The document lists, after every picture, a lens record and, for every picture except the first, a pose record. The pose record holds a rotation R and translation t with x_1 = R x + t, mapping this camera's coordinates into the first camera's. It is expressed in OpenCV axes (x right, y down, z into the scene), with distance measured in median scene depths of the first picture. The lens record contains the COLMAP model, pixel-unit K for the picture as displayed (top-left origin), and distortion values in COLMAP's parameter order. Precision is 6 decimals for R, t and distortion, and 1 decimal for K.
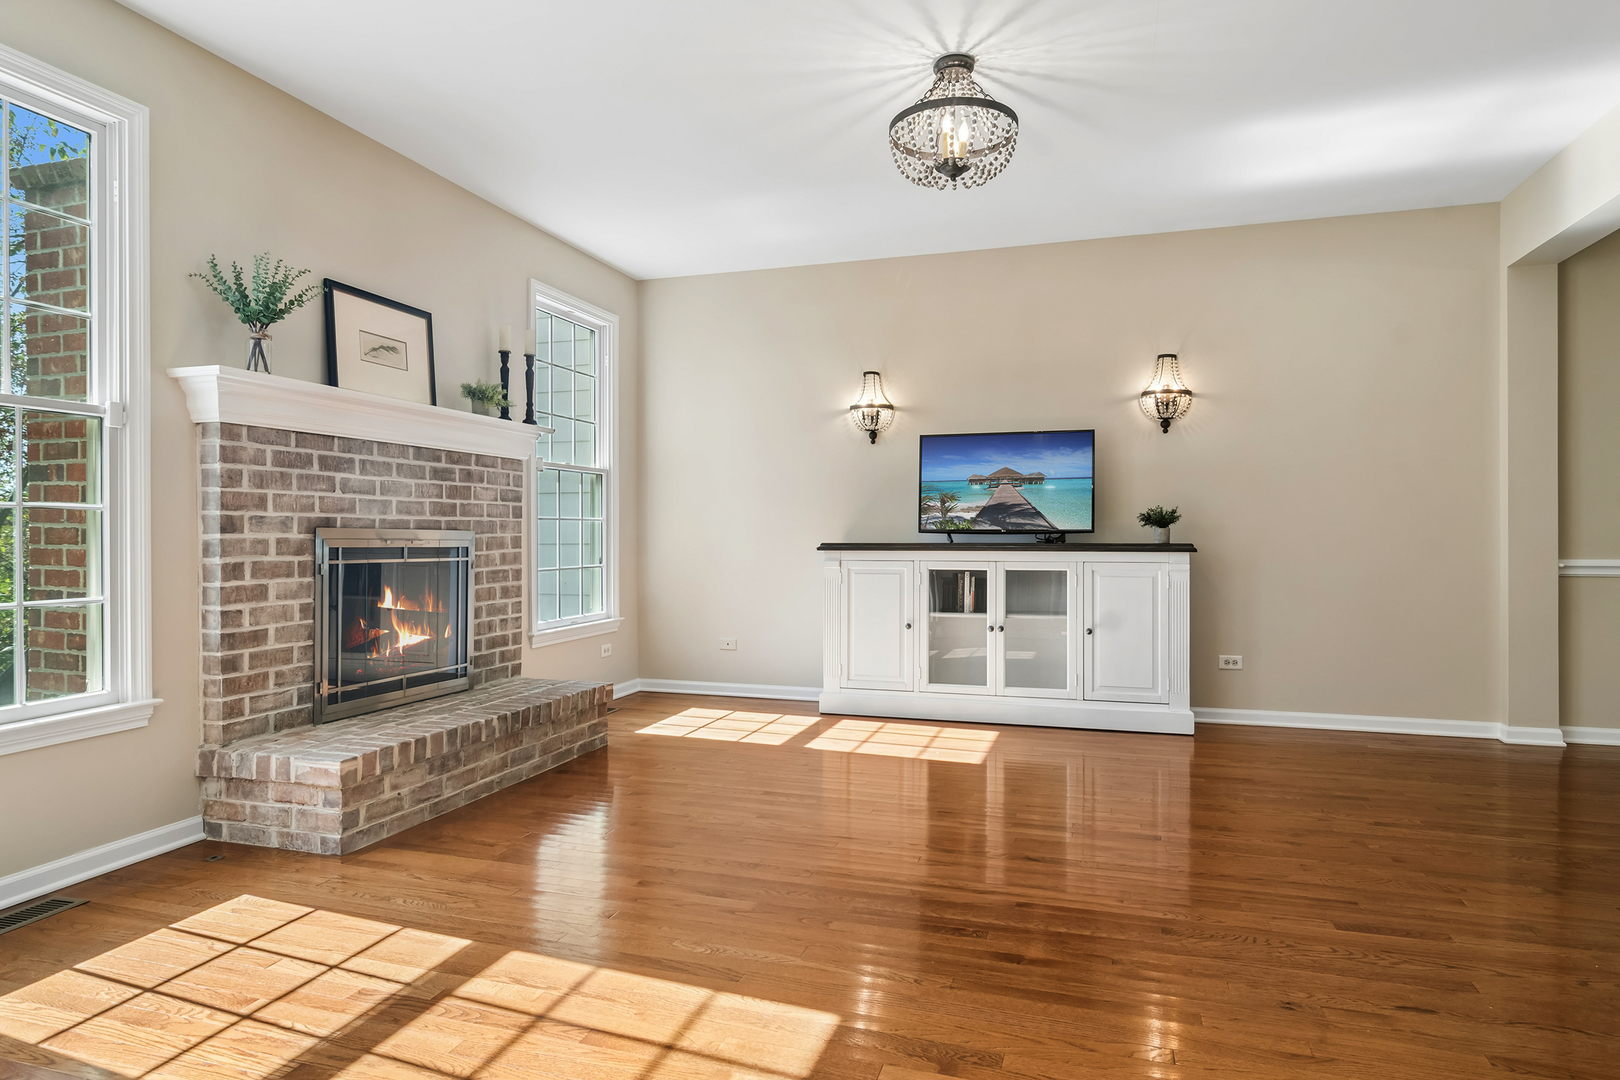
lens RADIAL K [[940.7, 0, 805.1], [0, 940.7, 543.2], [0, 0, 1]] dist [-0.005996, 0.000320]
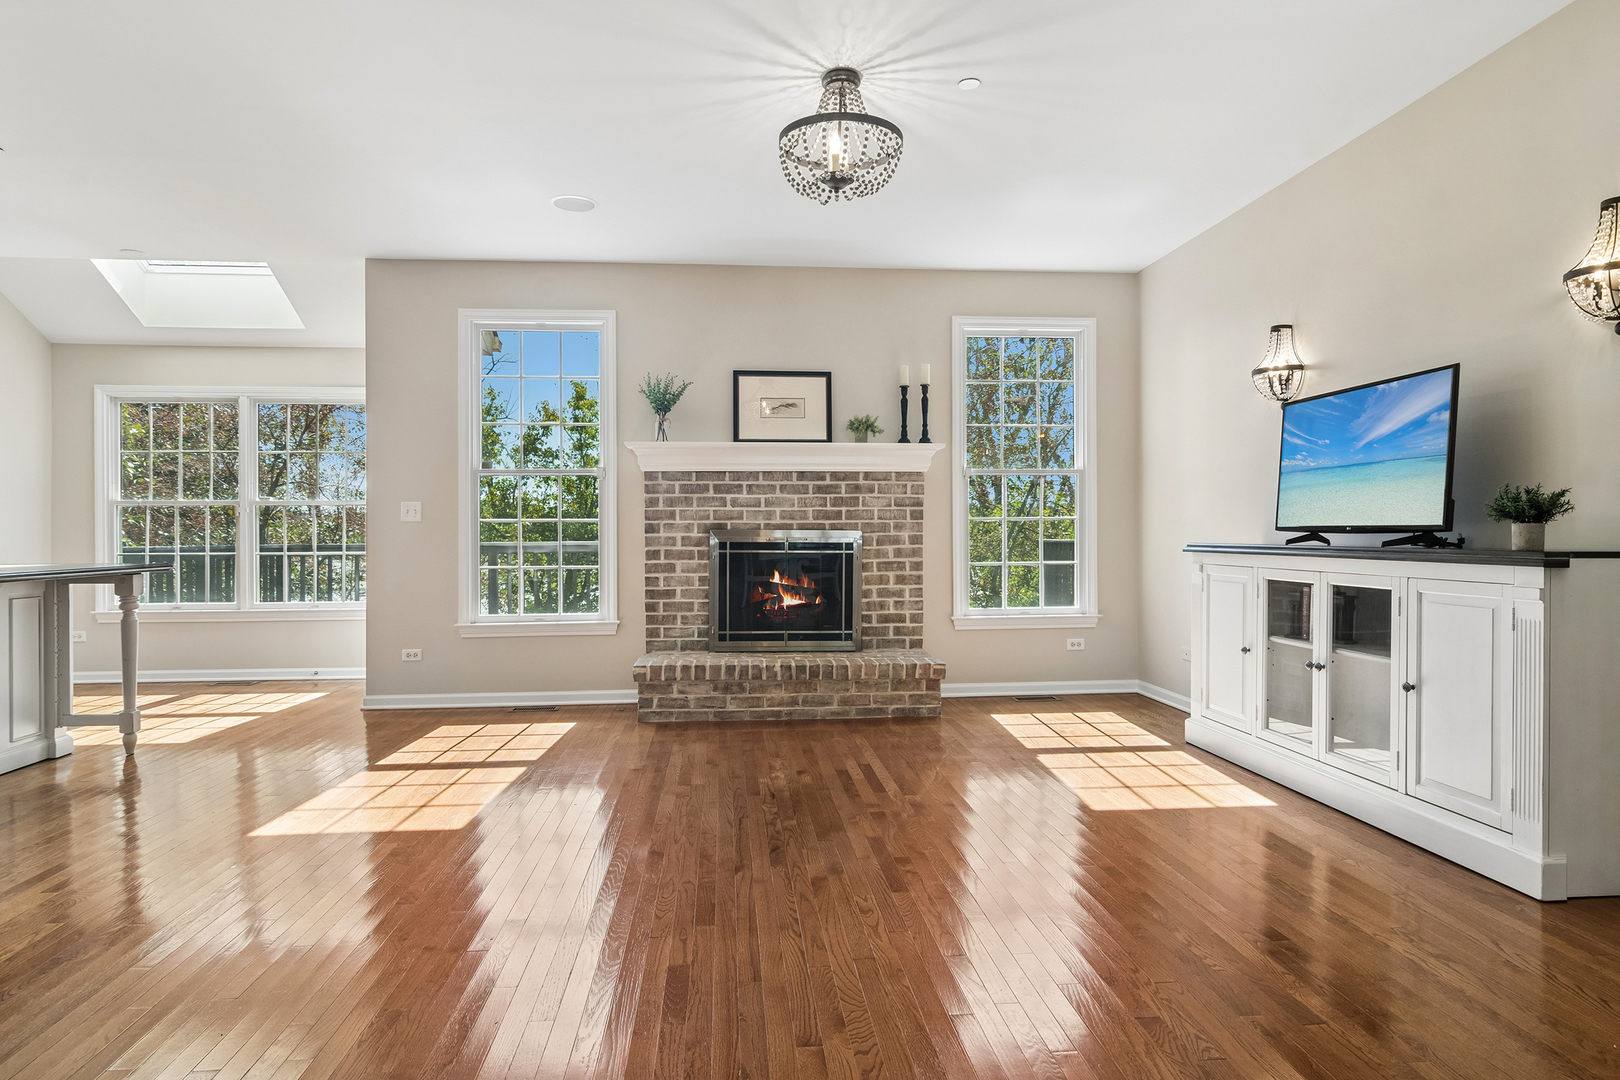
lens RADIAL K [[940.7, 0, 805.1], [0, 940.7, 543.2], [0, 0, 1]] dist [-0.005996, 0.000320]
pose [[0.378602, 0.011994, -0.925482, 0.957195], [-0.005617, 0.999927, 0.010660, -0.010565], [0.925543, 0.001163, 0.378642, 0.499722]]
